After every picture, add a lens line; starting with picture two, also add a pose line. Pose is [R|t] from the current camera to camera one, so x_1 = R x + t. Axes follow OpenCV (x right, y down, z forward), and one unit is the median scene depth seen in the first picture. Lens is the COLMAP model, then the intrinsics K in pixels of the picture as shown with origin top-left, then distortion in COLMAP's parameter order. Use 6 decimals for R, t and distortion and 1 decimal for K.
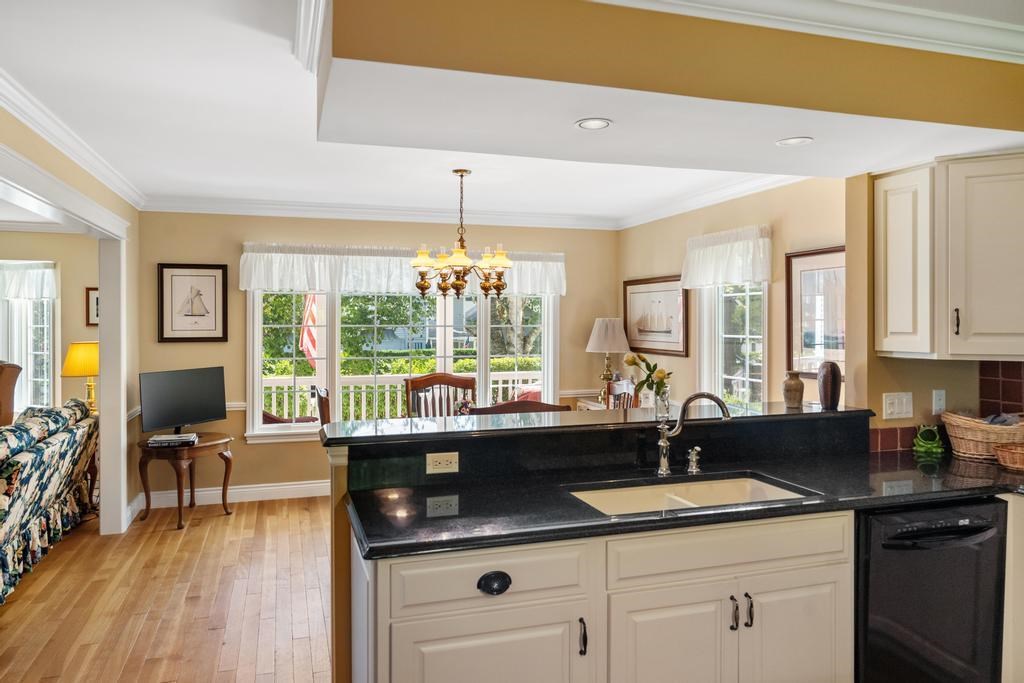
lens RADIAL K [[717.5, 0, 514.7], [0, 717.5, 318.7], [0, 0, 1]] dist [0.008676, -0.000954]
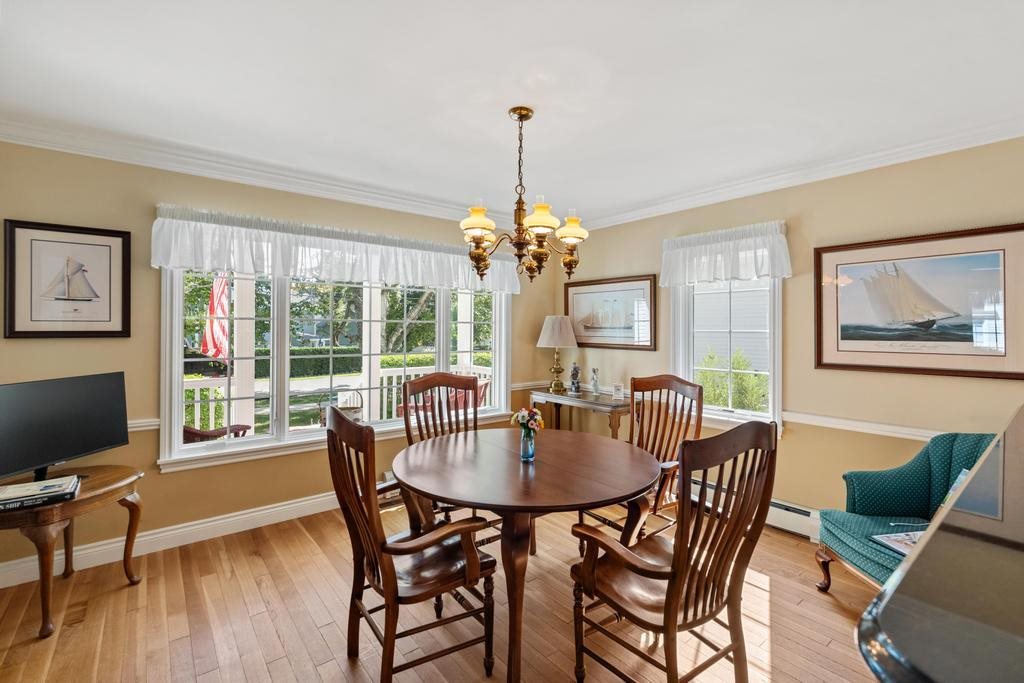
lens RADIAL K [[458.0, 0, 519.9], [0, 458.0, 326.8], [0, 0, 1]] dist [-0.005003, -0.000348]
pose [[0.933780, 0.006320, 0.357791, -0.216024], [-0.005807, 0.999980, -0.002508, 0.022431], [-0.357799, 0.000264, 0.933798, 0.469316]]
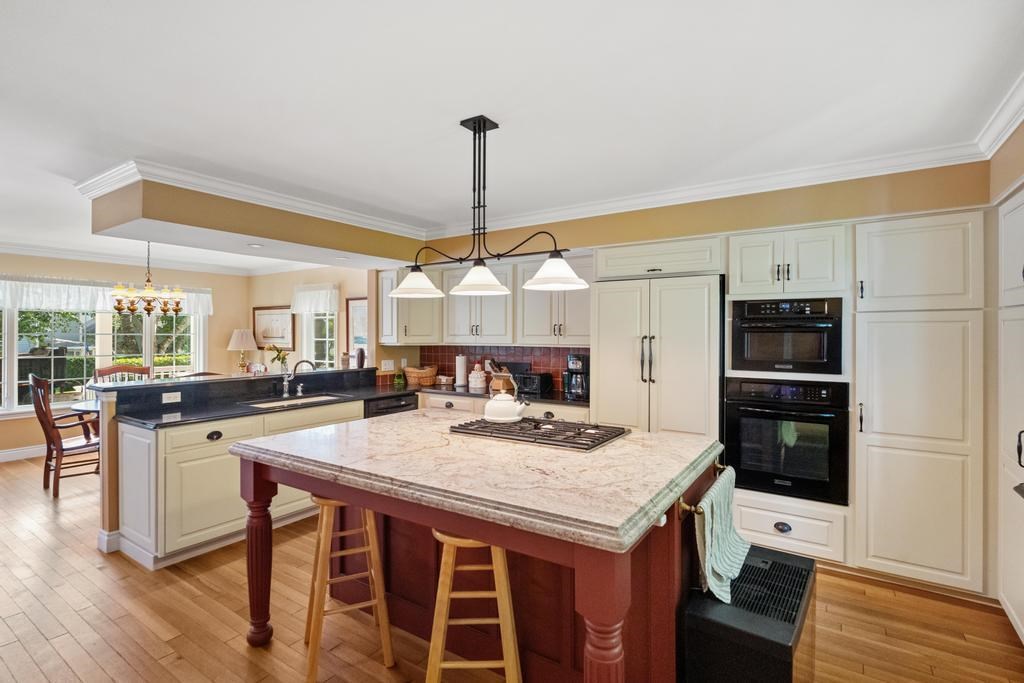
lens RADIAL K [[488.1, 0, 514.3], [0, 488.1, 338.1], [0, 0, 1]] dist [-0.003127, 0.001085]
pose [[0.786162, -0.004608, 0.618003, -0.091633], [-0.003413, 0.999925, 0.011797, 0.004697], [-0.618011, -0.011384, 0.786087, -0.340305]]
